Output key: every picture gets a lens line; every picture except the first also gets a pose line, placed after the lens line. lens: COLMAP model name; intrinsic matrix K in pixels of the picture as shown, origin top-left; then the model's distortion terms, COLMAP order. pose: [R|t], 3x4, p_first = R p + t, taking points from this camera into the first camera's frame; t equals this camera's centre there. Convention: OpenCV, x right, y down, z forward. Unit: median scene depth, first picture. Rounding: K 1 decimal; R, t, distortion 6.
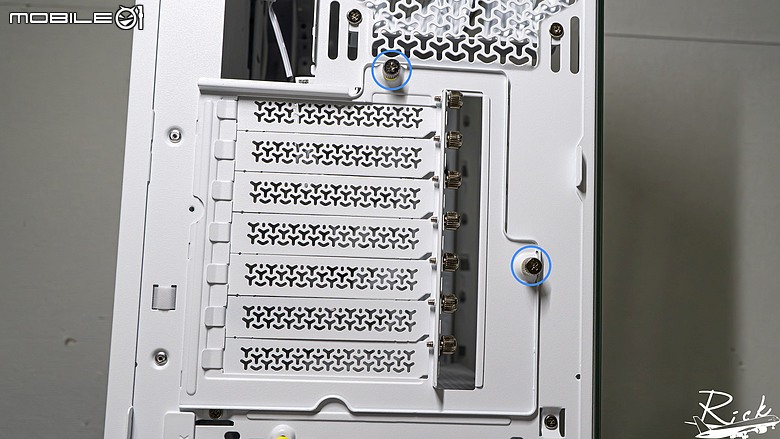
lens RADIAL K [[811.7, 0, 449.5], [0, 811.7, 216.1], [0, 0, 1]] dist [-0.007404, 0.000000]
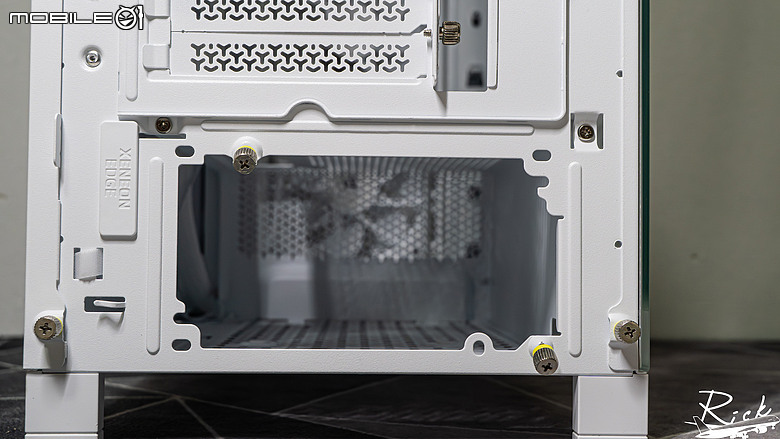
lens RADIAL K [[1051.2, 0, 385.8], [0, 1051.2, 219.5], [0, 0, 1]] dist [0.002941, 0.000000]
pose [[0.997890, -0.025348, -0.059779, -0.008791], [0.028724, 0.998000, 0.056306, 0.276974], [0.058232, -0.057904, 0.996622, -0.027096]]
